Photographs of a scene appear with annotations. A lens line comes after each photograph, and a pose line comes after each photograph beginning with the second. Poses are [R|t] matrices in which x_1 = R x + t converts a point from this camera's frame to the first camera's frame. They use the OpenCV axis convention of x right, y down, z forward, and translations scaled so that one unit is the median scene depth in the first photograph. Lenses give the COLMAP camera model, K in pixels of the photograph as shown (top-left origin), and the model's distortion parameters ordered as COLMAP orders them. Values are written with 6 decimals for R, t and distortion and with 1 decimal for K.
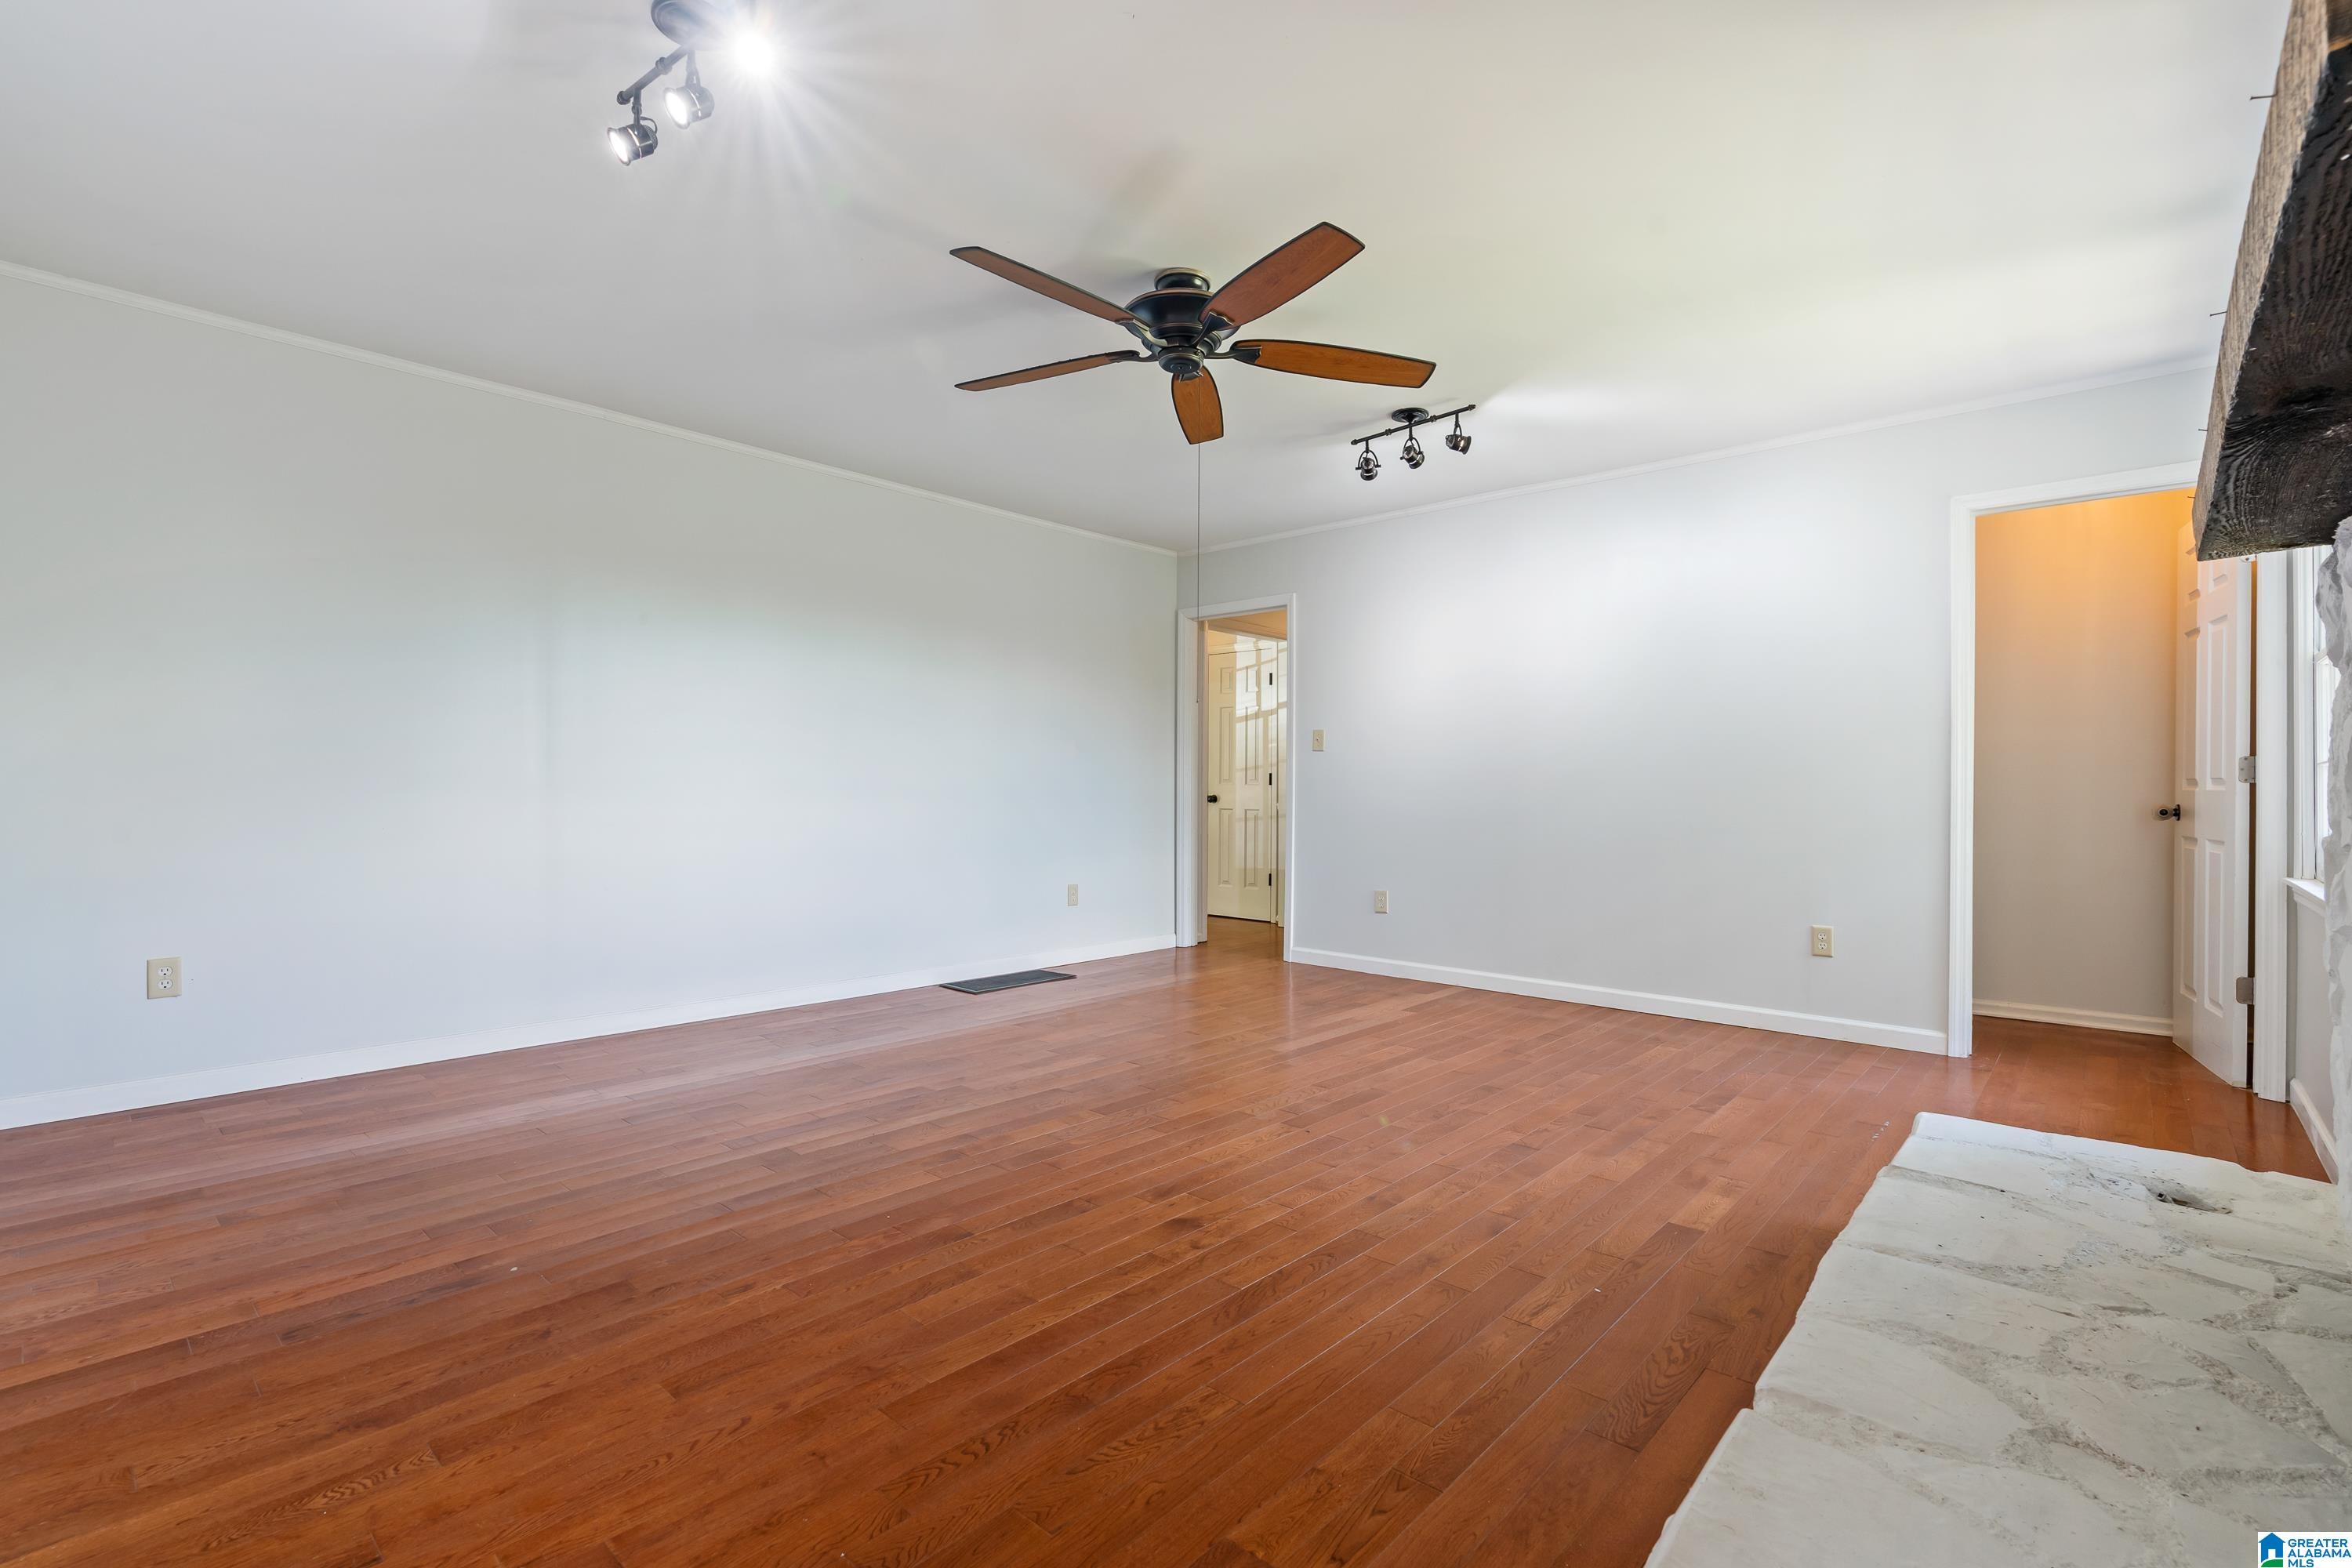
lens RADIAL K [[1071.9, 0, 1181.7], [0, 1071.9, 784.8], [0, 0, 1]] dist [-0.002931, 0.000418]
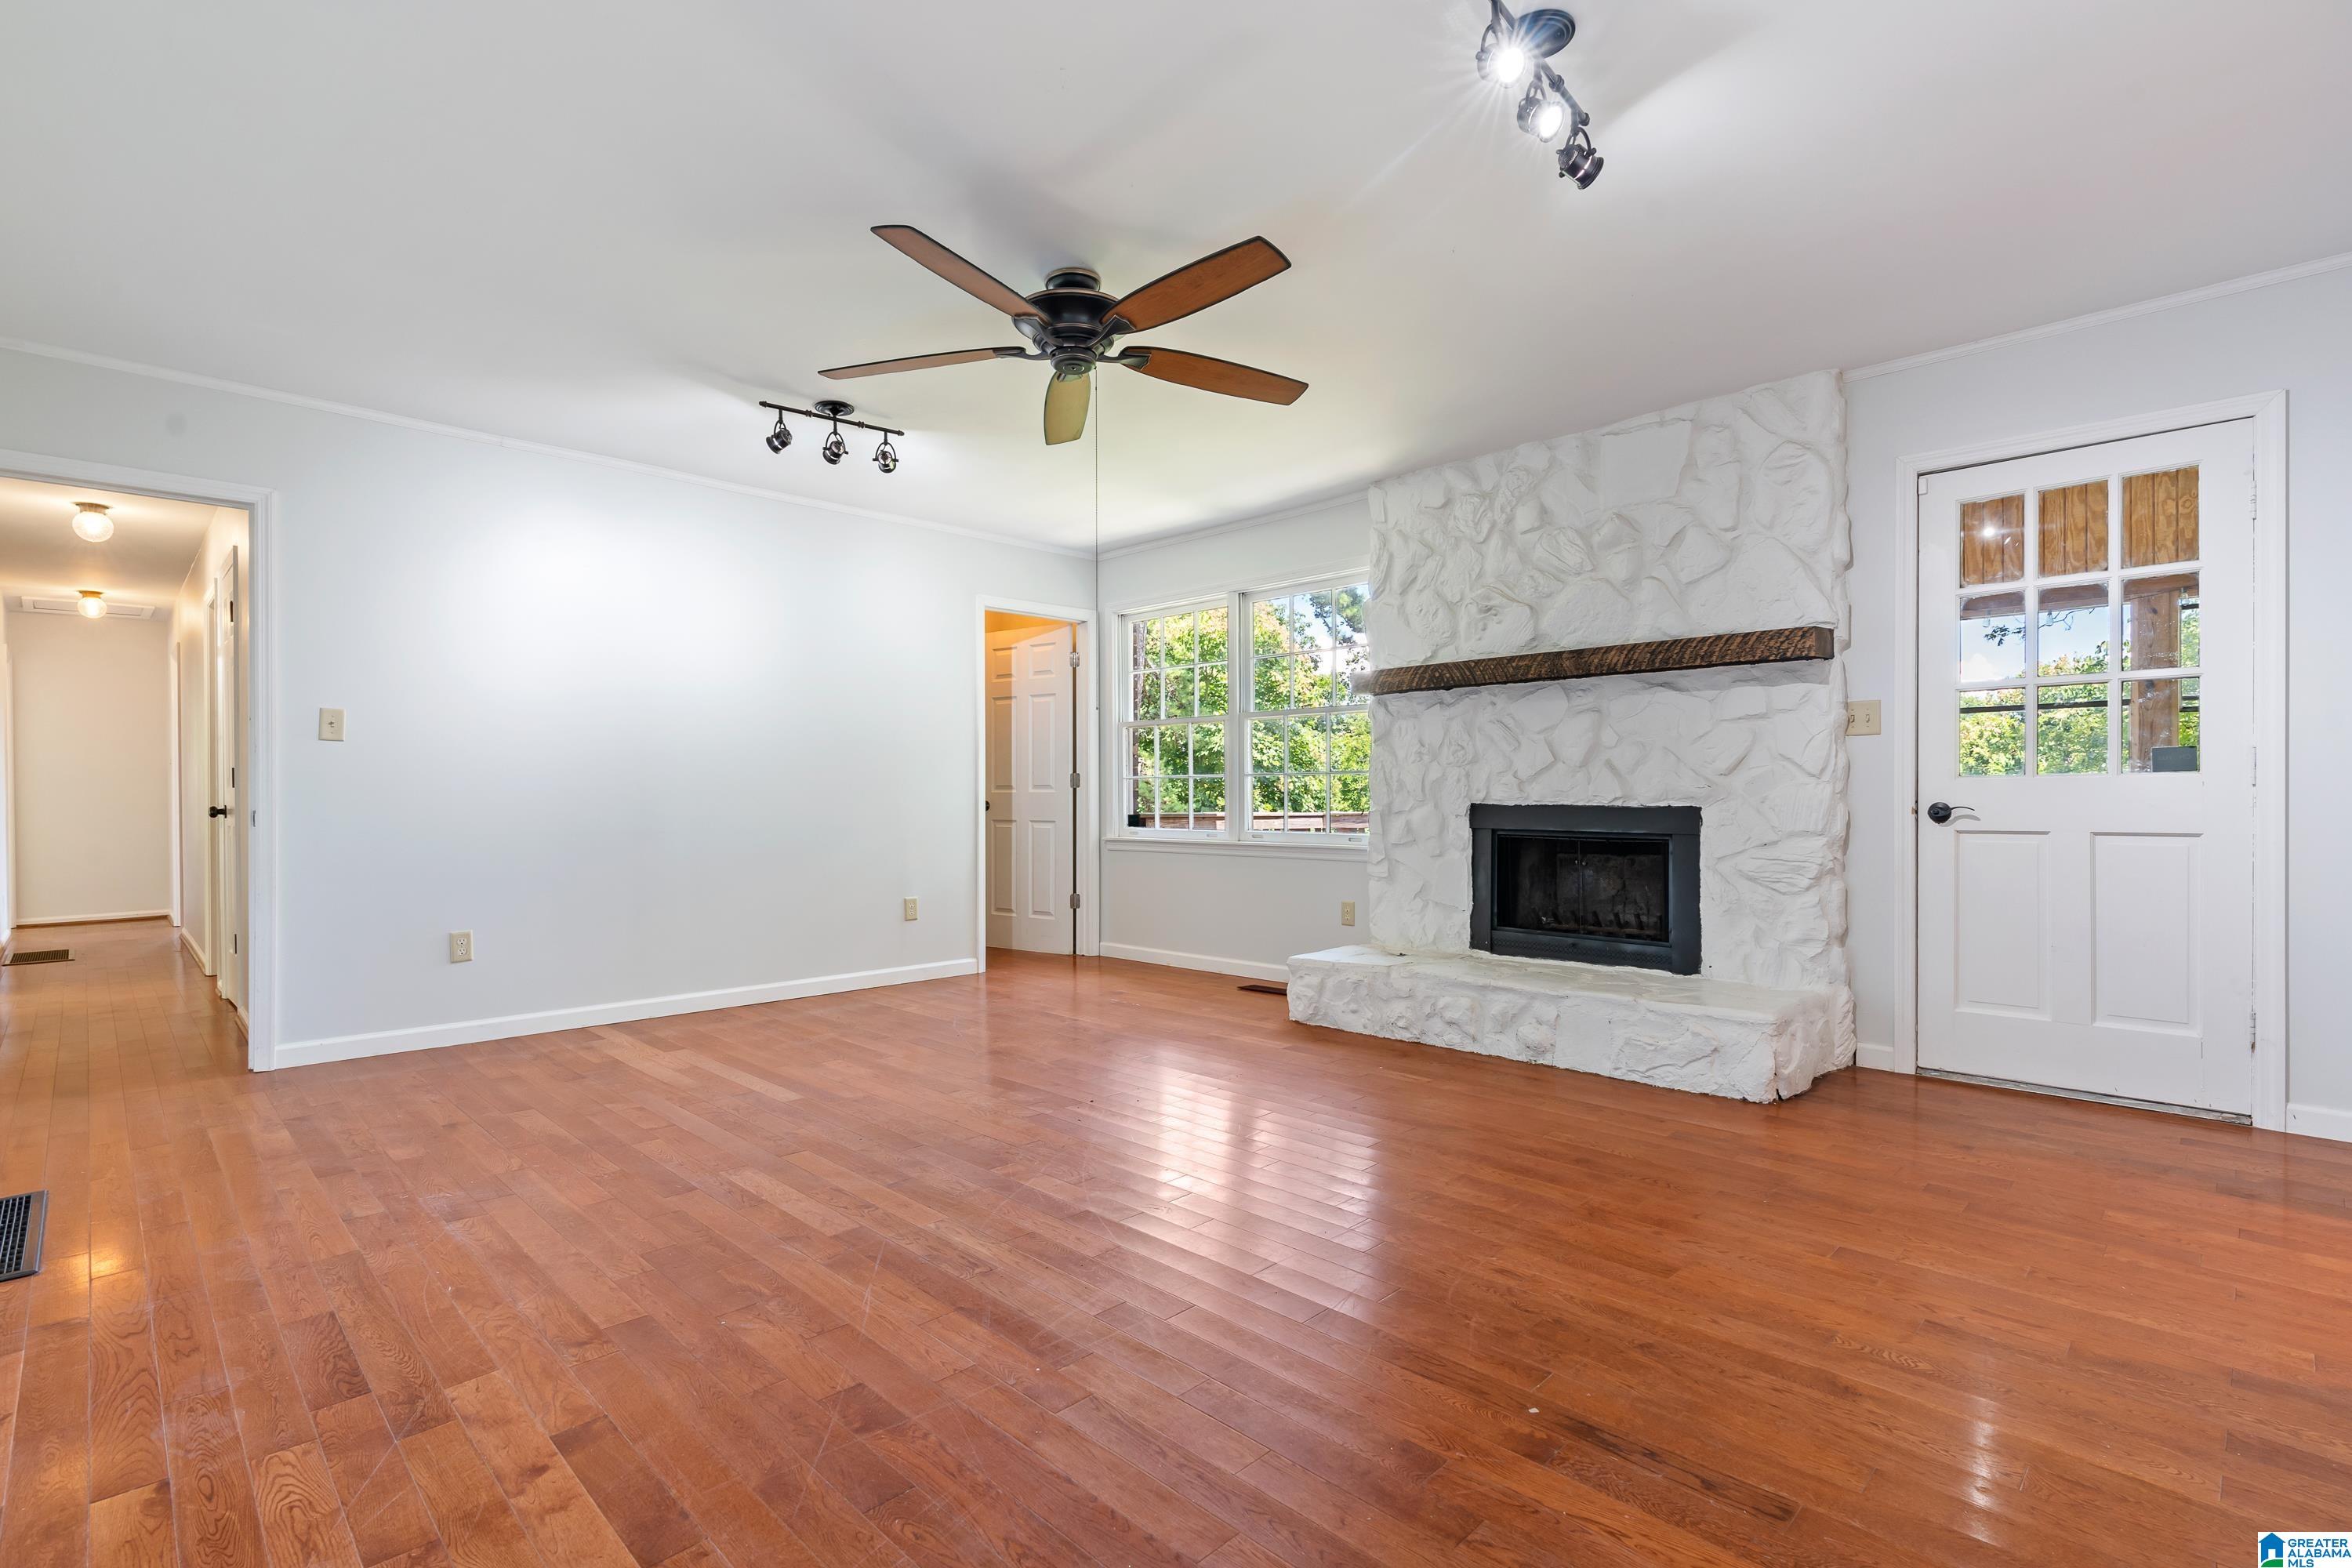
lens RADIAL K [[1071.9, 0, 1182.1], [0, 1071.9, 794.4], [0, 0, 1]] dist [-0.002931, 0.000418]
pose [[0.043923, -0.003119, 0.999030, -0.761649], [-0.000010, 0.999995, 0.003122, 0.000683], [-0.999035, -0.000147, 0.043923, 0.659729]]
